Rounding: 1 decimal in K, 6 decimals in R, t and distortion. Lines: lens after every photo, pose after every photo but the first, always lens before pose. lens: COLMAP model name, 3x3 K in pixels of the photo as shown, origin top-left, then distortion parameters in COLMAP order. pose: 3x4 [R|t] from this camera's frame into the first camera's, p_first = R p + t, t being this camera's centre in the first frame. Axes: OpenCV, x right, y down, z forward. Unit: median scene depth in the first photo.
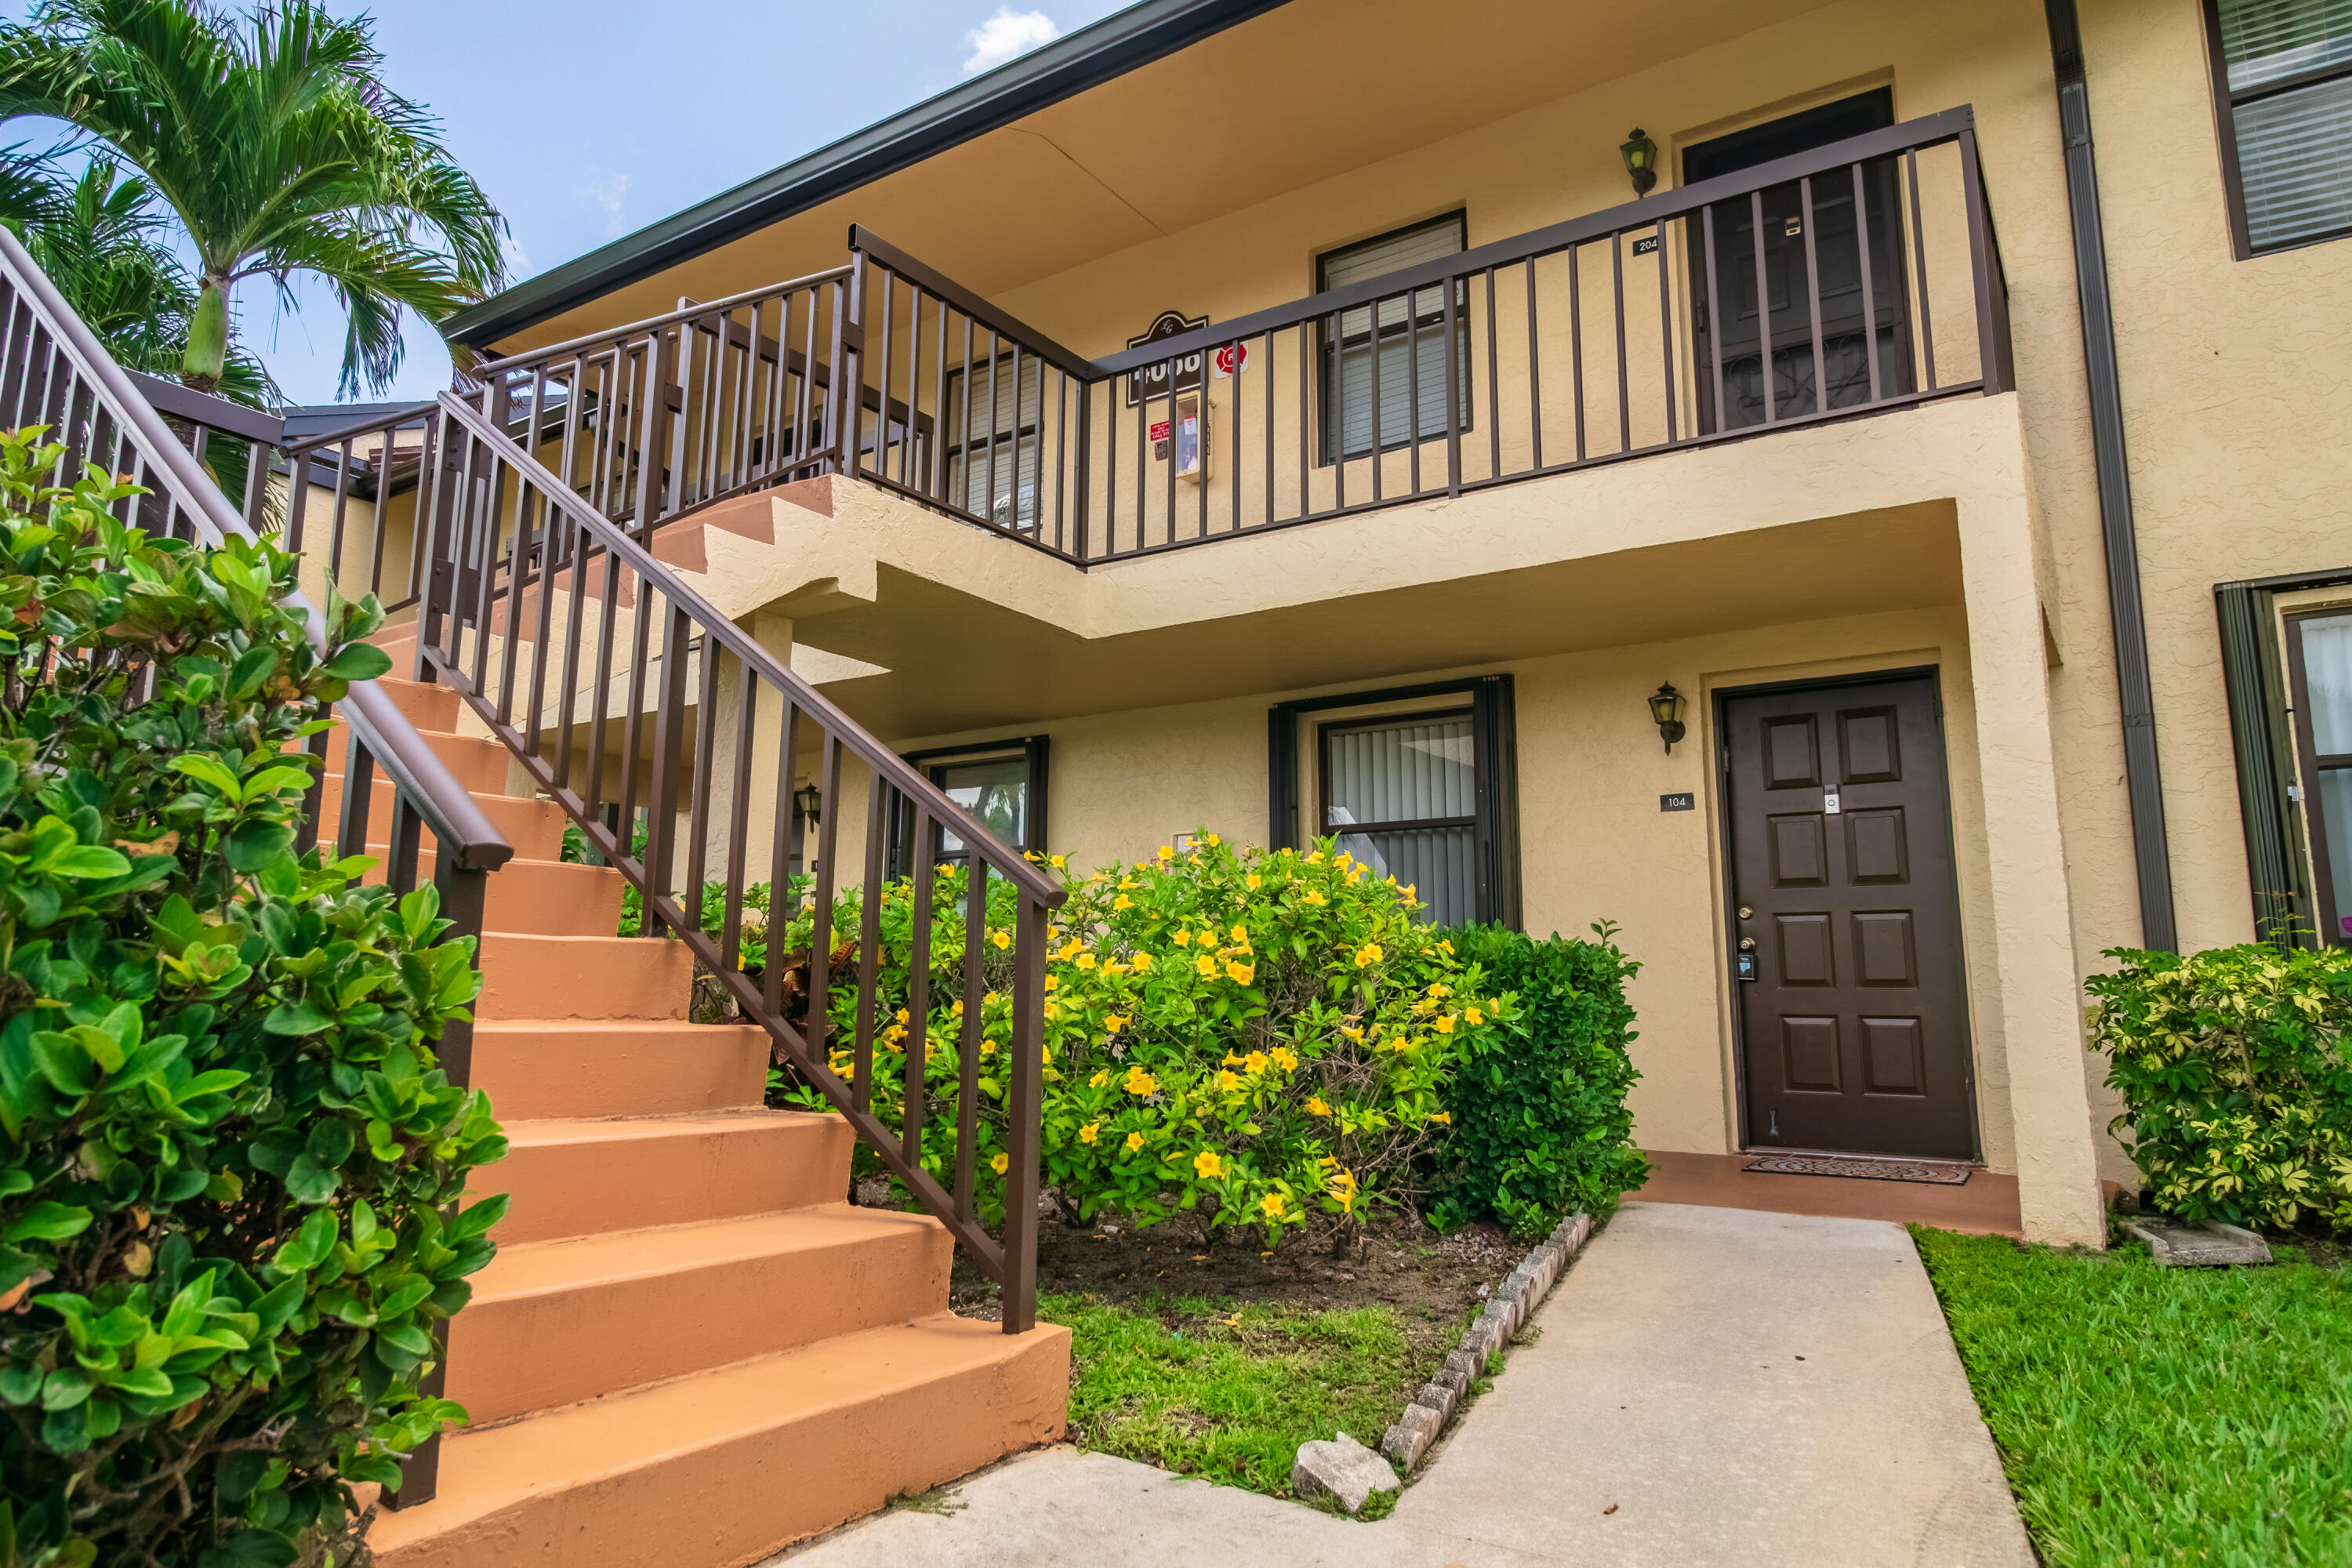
lens RADIAL K [[1433.9, 0, 1178.4], [0, 1433.9, 768.8], [0, 0, 1]] dist [0.005465, -0.019320]
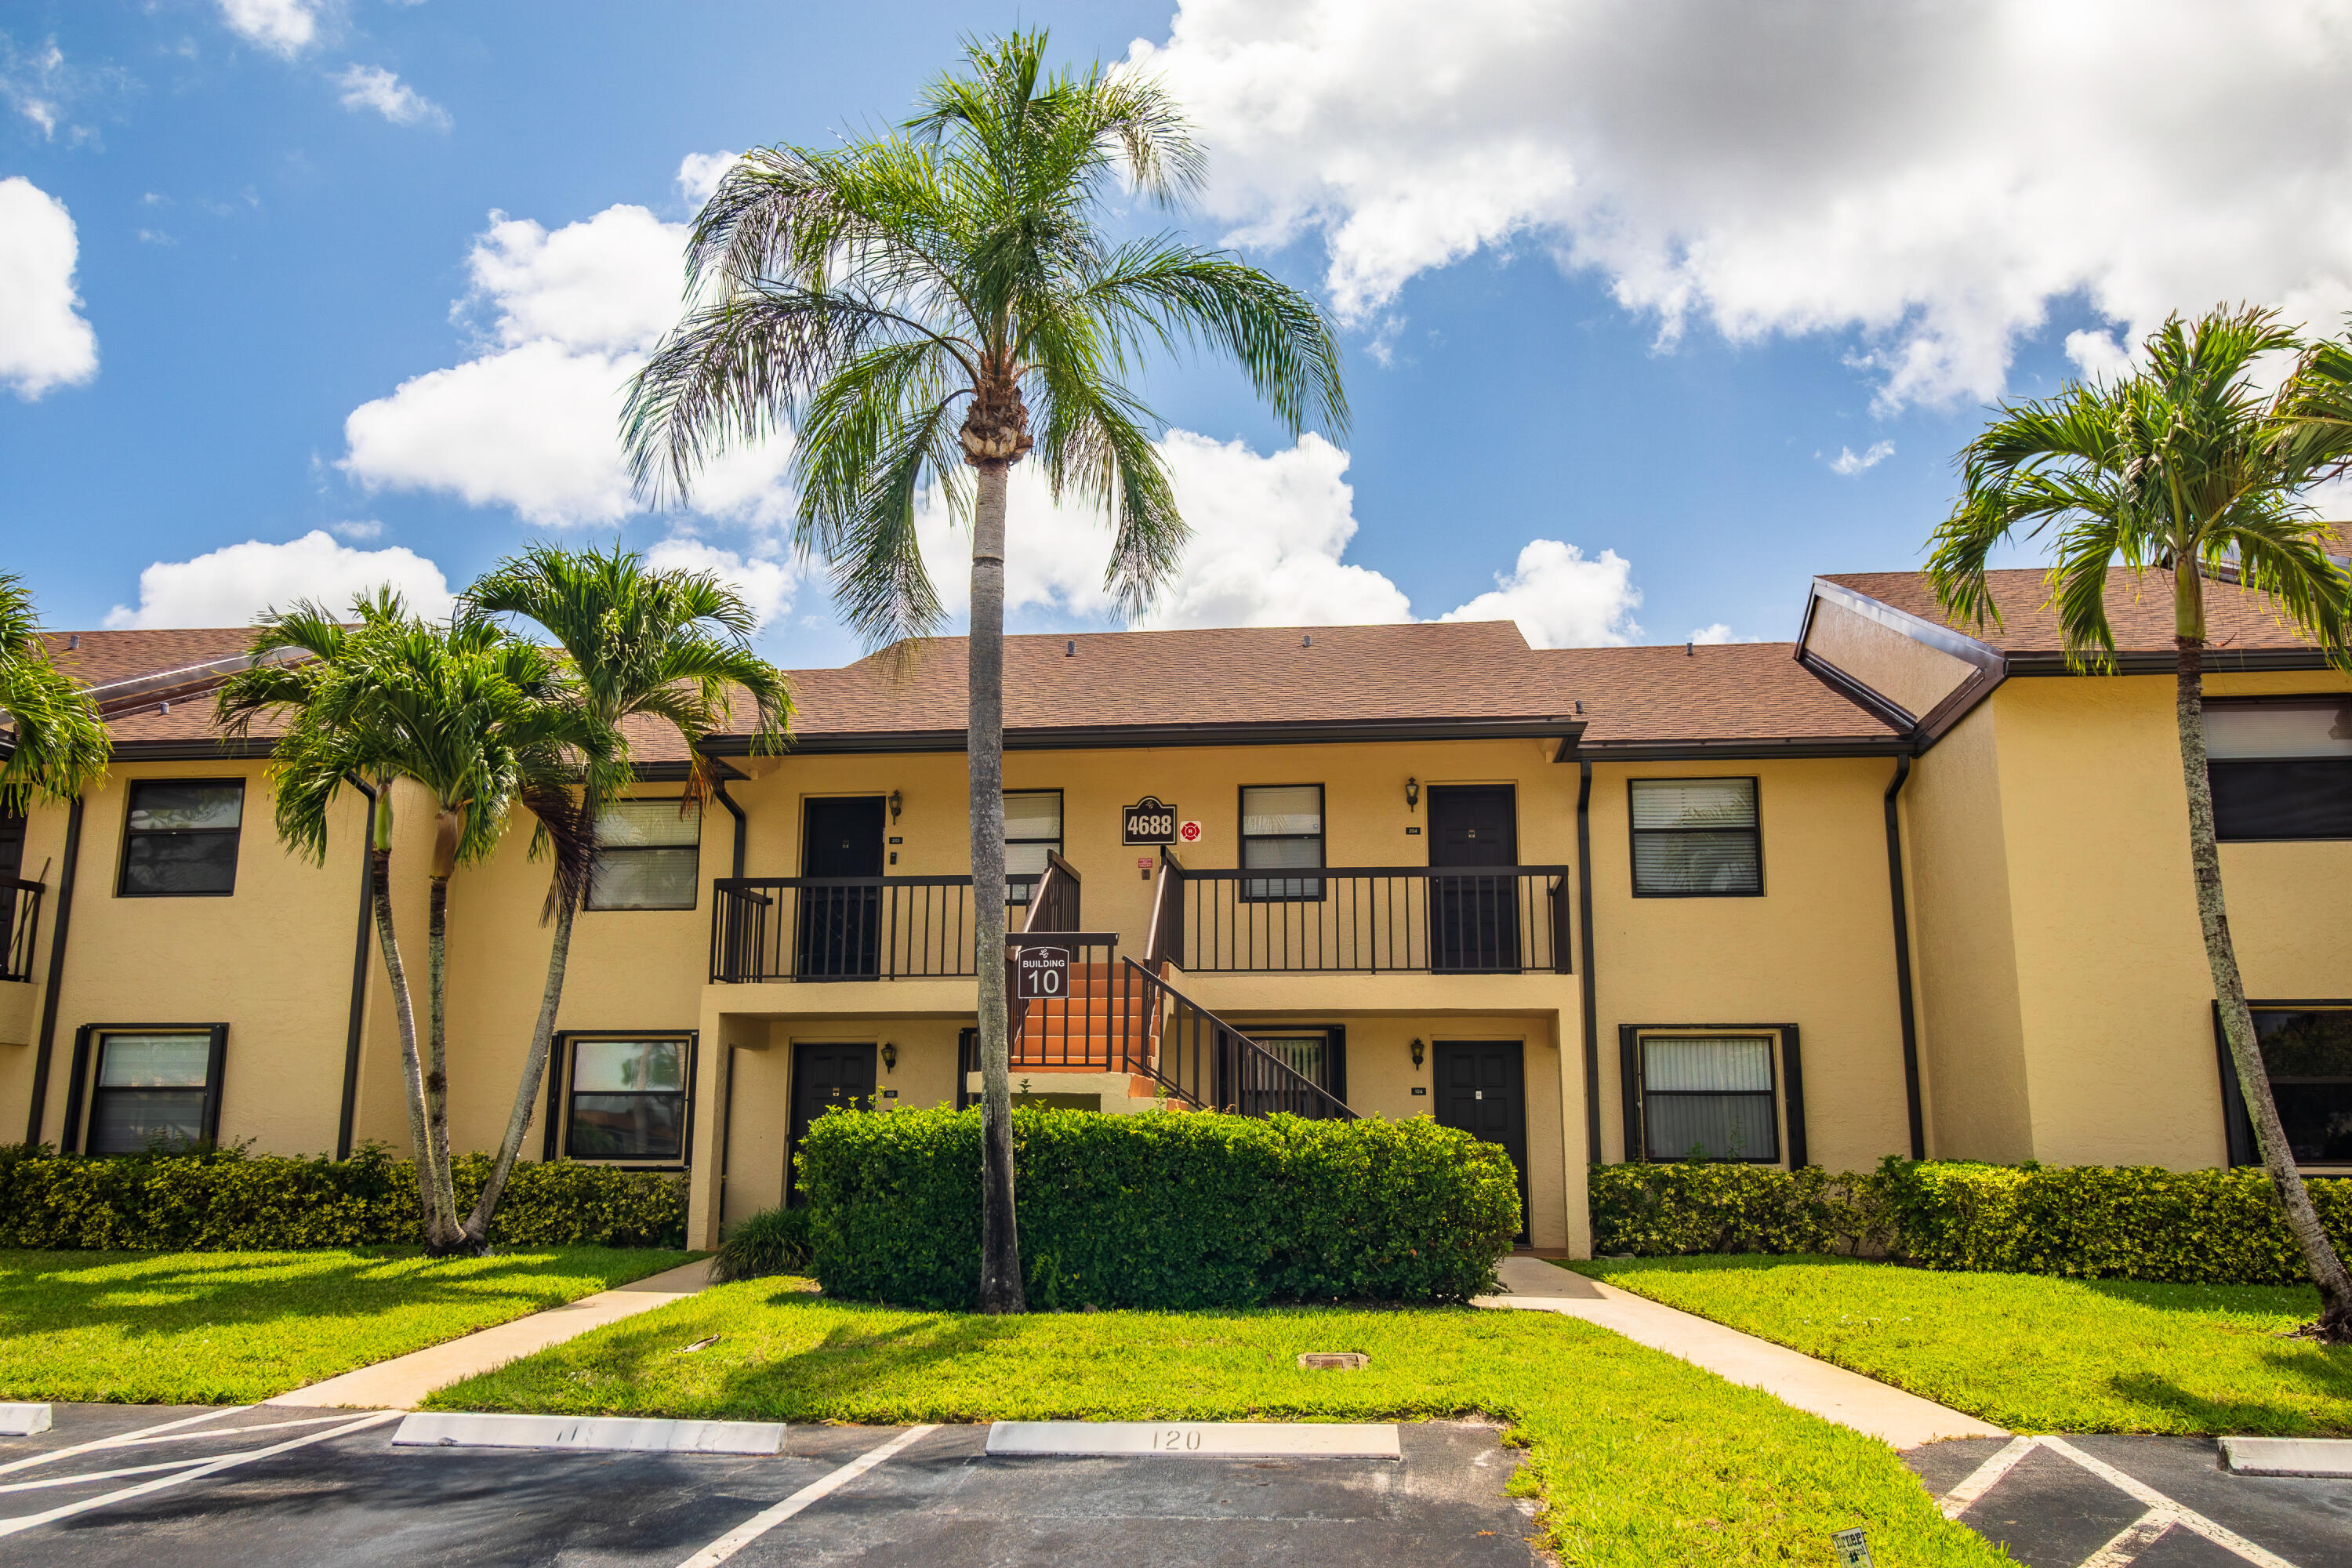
lens RADIAL K [[1871.6, 0, 1176.0], [0, 1871.6, 784.0], [0, 0, 1]] dist [0.006292, -0.001385]
pose [[0.893518, 0.083651, 0.441166, -1.522855], [-0.069286, 0.996412, -0.048604, -0.330210], [-0.443649, 0.012862, 0.896108, -1.691631]]
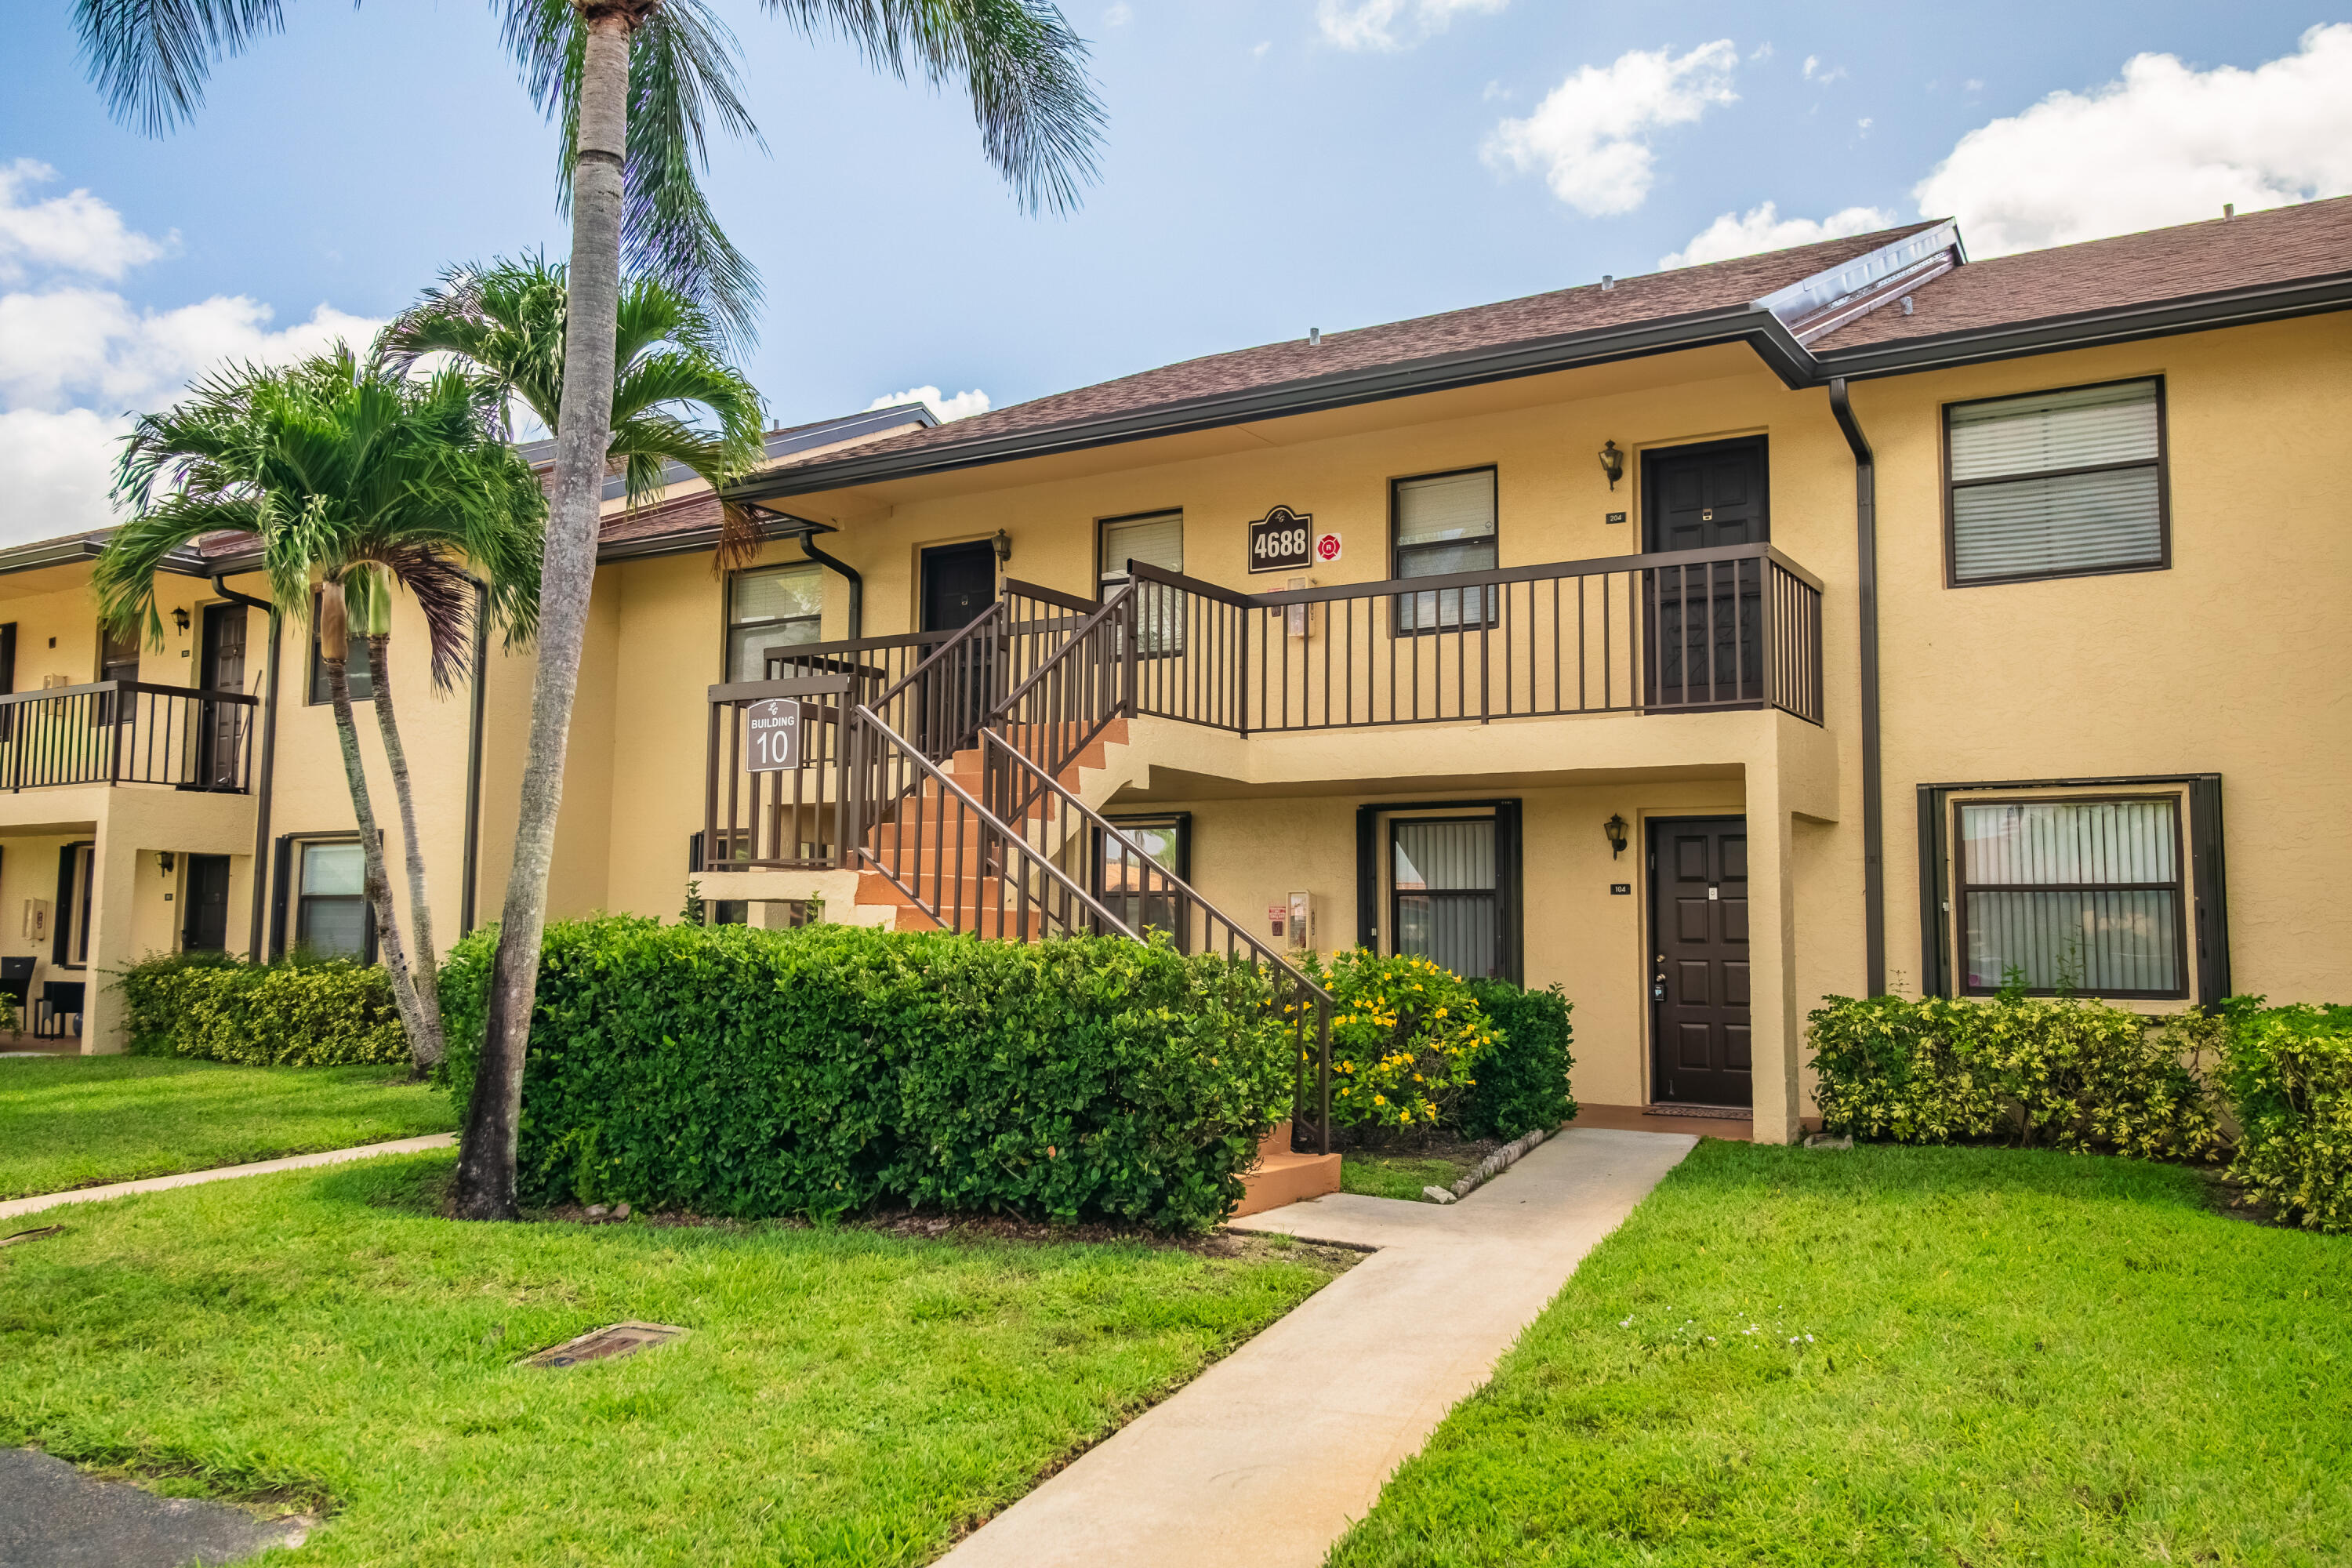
lens RADIAL K [[1871.6, 0, 1176.0], [0, 1871.6, 784.0], [0, 0, 1]] dist [0.006292, -0.001385]
pose [[0.999671, 0.003444, 0.025423, -0.225509], [-0.005348, 0.997154, 0.075204, -0.279792], [-0.025092, -0.075315, 0.996844, -1.190705]]
